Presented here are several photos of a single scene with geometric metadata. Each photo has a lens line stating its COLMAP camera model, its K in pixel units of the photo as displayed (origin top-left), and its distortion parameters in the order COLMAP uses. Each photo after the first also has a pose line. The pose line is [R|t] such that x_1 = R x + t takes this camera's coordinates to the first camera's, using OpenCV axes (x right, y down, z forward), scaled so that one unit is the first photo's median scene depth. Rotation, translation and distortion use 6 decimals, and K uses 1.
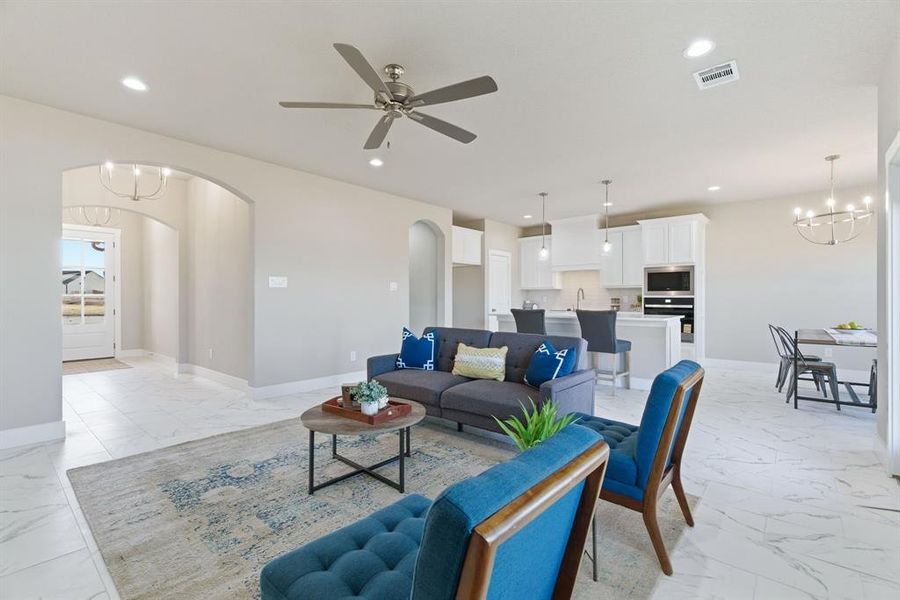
lens RADIAL K [[405.7, 0, 458.2], [0, 405.7, 300.0], [0, 0, 1]] dist [0.001025, 0.000975]
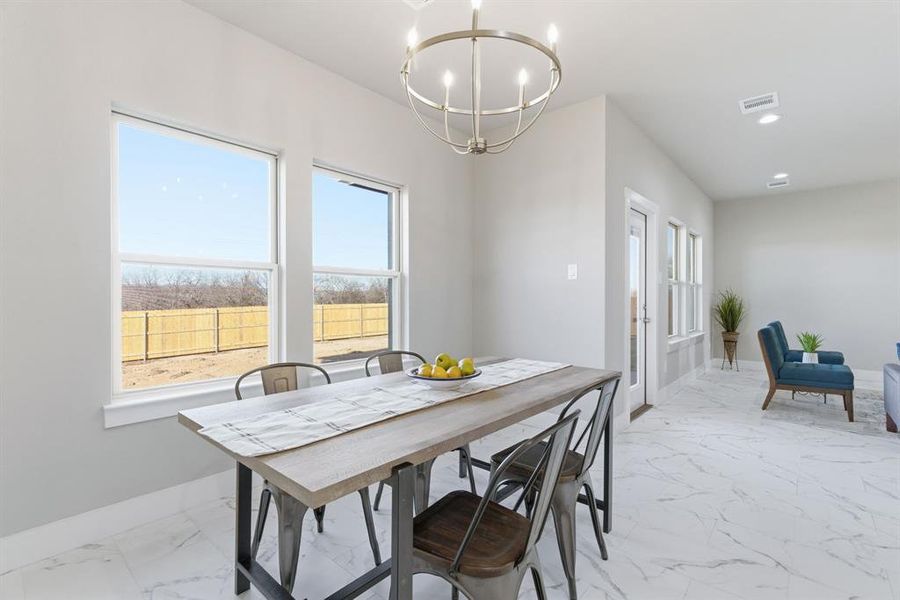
lens RADIAL K [[405.7, 0, 472.0], [0, 405.7, 304.2], [0, 0, 1]] dist [0.001025, 0.000975]
pose [[-0.999963, -0.001546, -0.008470, 0.670301], [-0.001626, 0.999953, 0.009531, 0.004721], [0.008455, 0.009544, -0.999919, 0.986863]]
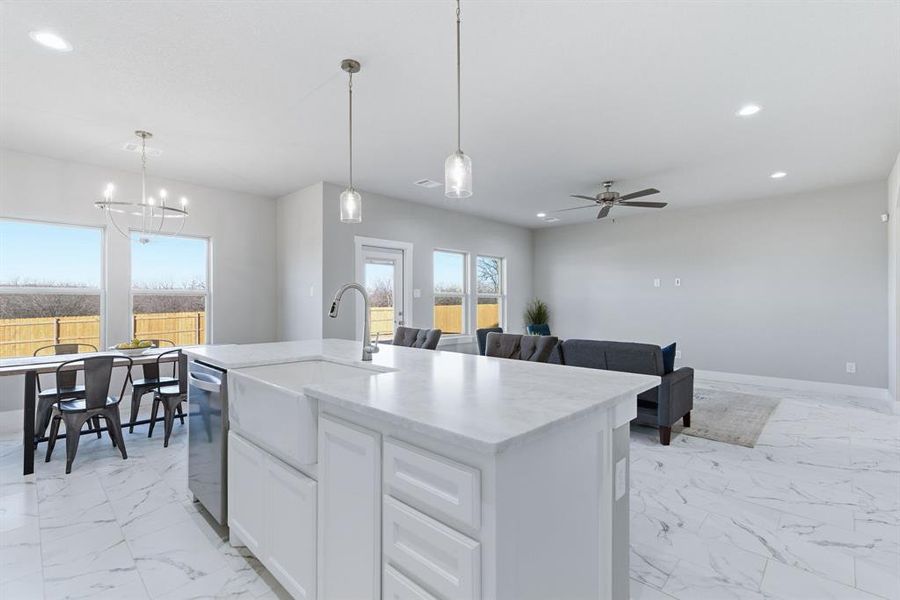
lens RADIAL K [[405.7, 0, 457.4], [0, 405.7, 309.0], [0, 0, 1]] dist [0.001025, 0.000975]
pose [[-0.998004, 0.002708, 0.063091, 0.177358], [0.003659, 0.999881, 0.014959, -0.010655], [-0.063043, 0.015160, -0.997896, 1.267065]]
